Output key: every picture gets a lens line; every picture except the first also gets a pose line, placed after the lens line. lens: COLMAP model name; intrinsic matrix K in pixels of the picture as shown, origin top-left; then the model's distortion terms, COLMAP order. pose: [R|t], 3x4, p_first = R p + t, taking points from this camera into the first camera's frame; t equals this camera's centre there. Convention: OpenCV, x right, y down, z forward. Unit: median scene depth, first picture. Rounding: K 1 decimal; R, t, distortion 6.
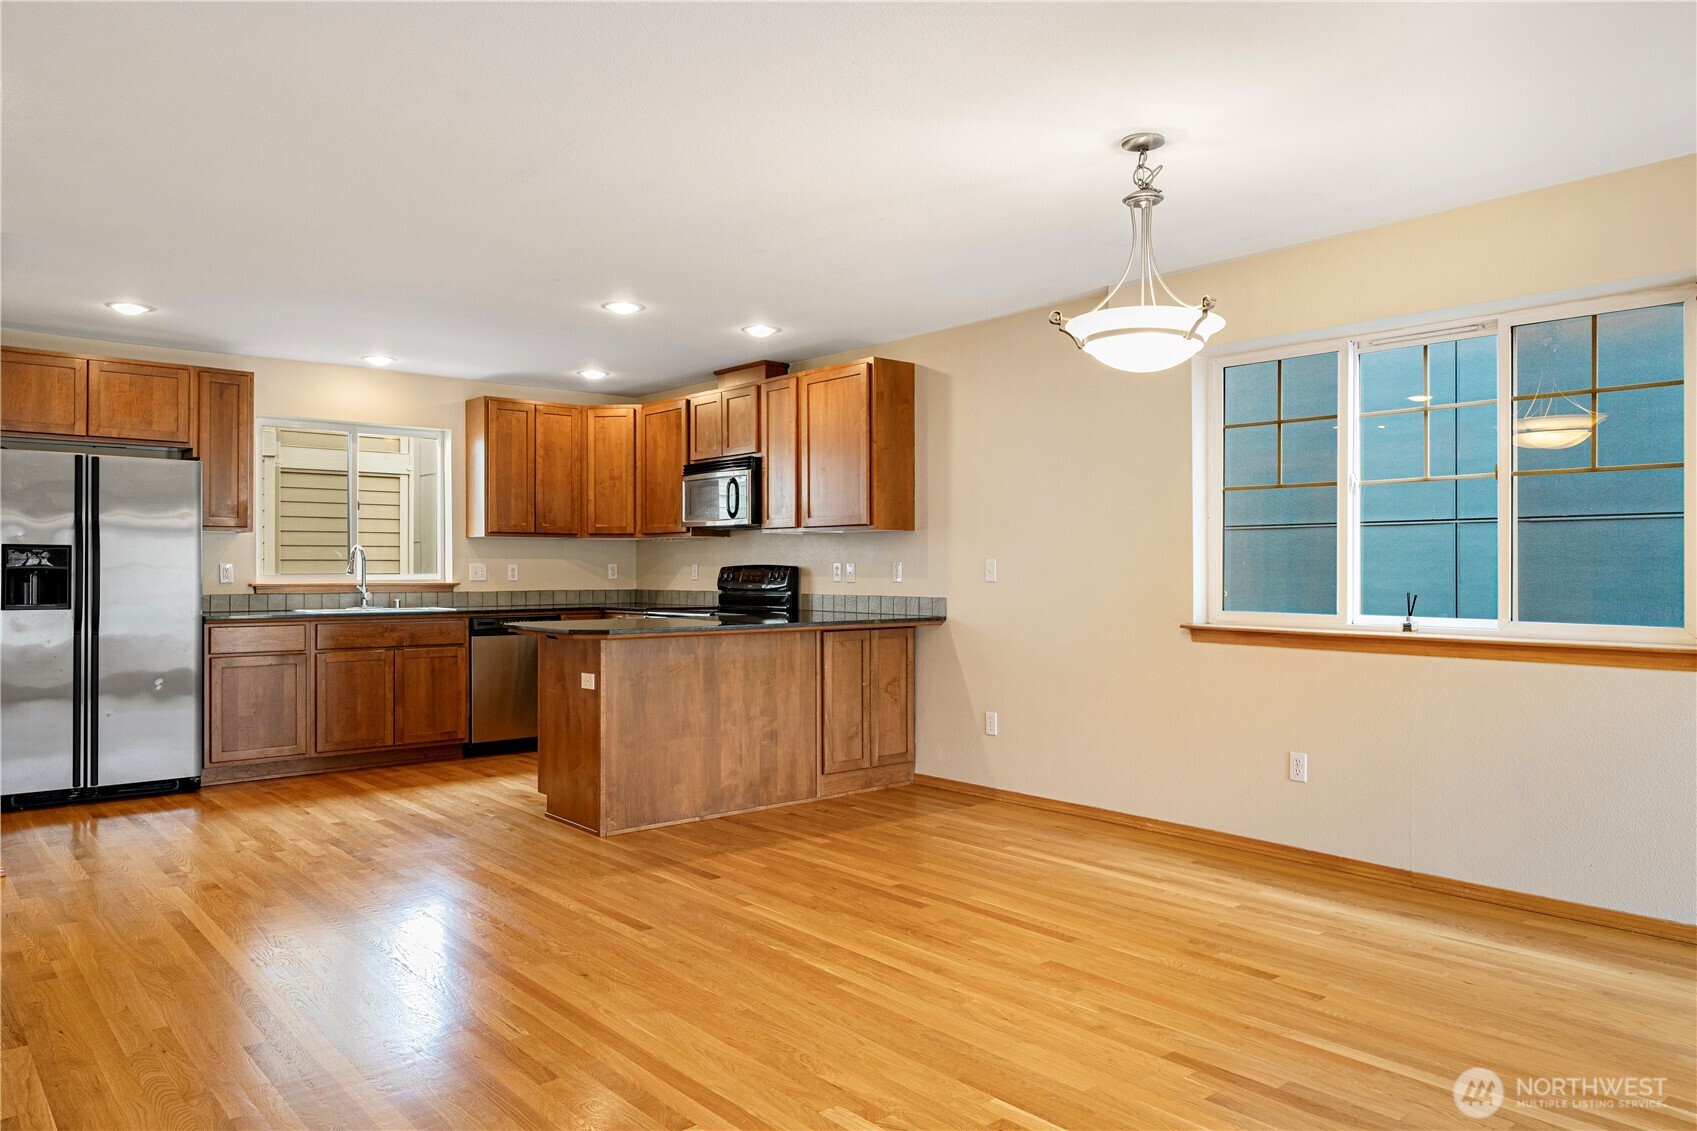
lens RADIAL K [[1141.4, 0, 836.2], [0, 1141.4, 566.9], [0, 0, 1]] dist [-0.000734, -0.000033]
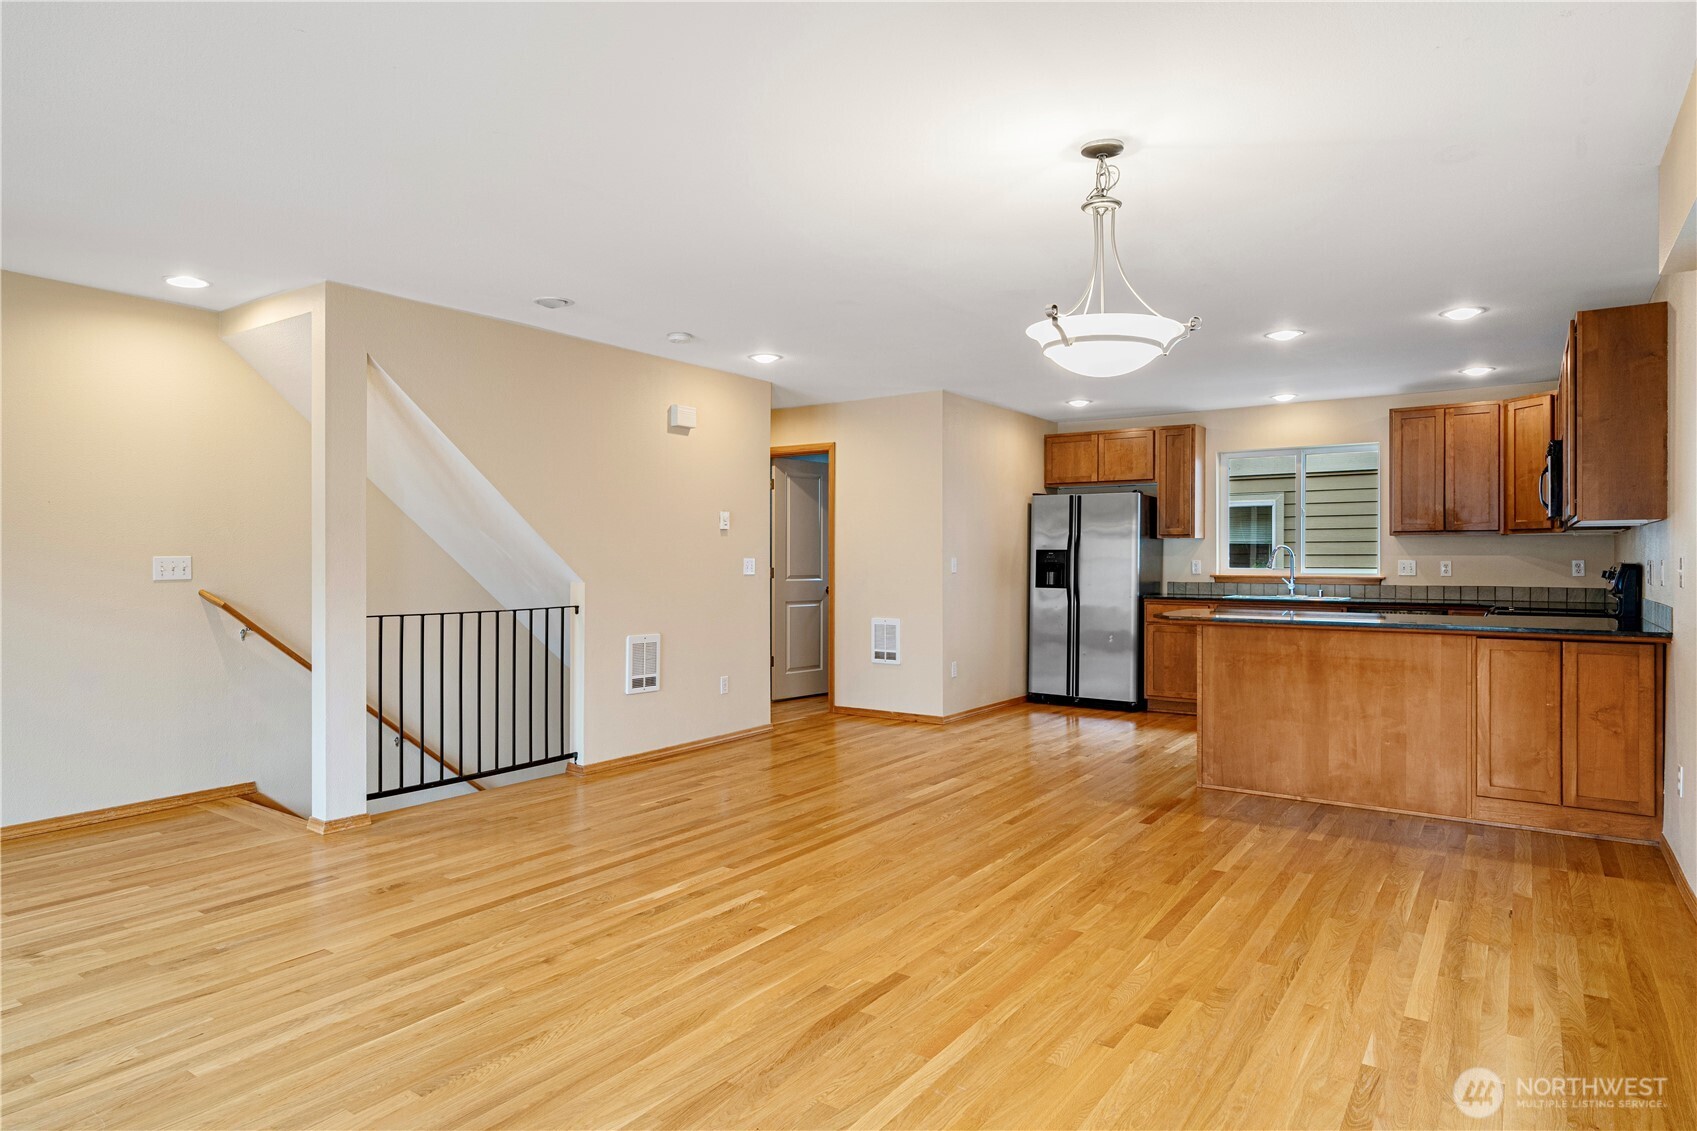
lens RADIAL K [[966.6, 0, 851.4], [0, 966.6, 562.1], [0, 0, 1]] dist [-0.007321, 0.002798]
pose [[0.258812, 0.002867, -0.965923, 0.576381], [-0.000085, 0.999996, 0.002946, -0.004889], [0.965928, -0.000680, 0.258811, 0.313521]]
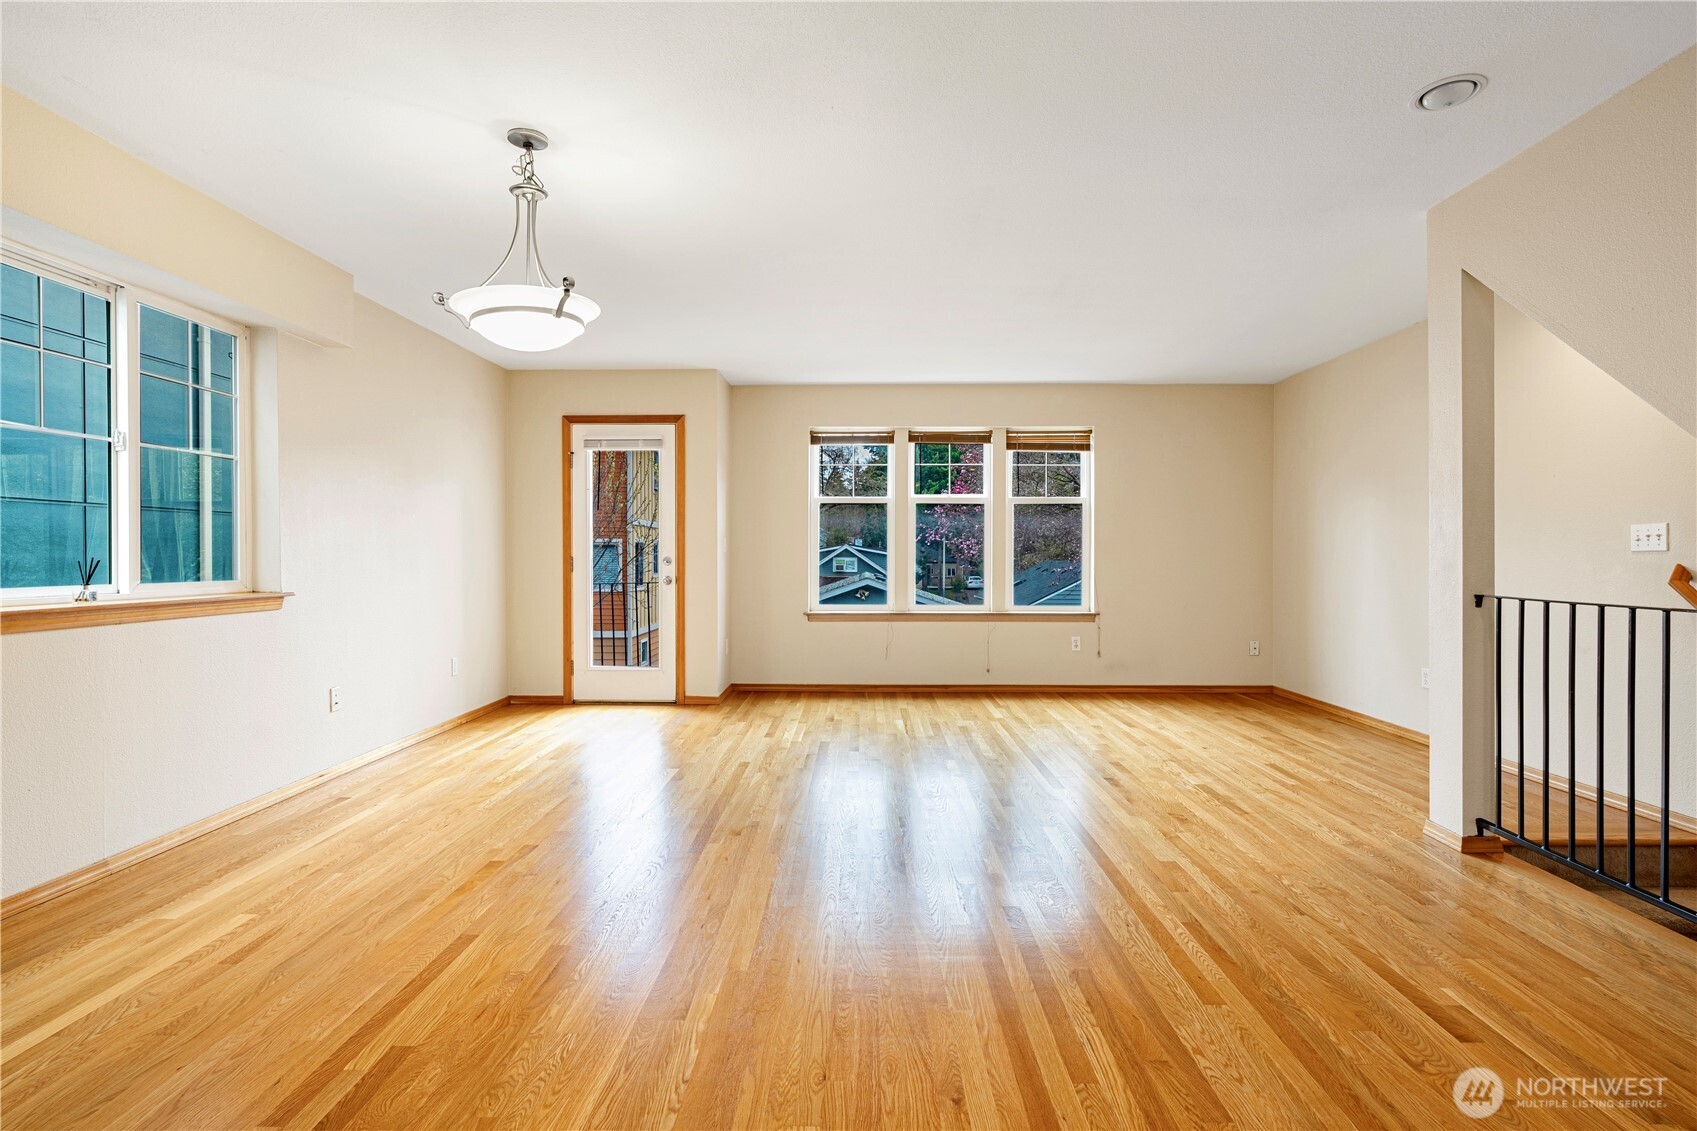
lens RADIAL K [[852.6, 0, 855.2], [0, 852.6, 565.0], [0, 0, 1]] dist [-0.014019, 0.004155]
pose [[-0.756767, -0.007625, 0.653640, -0.278142], [-0.000036, 0.999932, 0.011622, 0.014215], [-0.653684, 0.008771, -0.756717, 0.783647]]
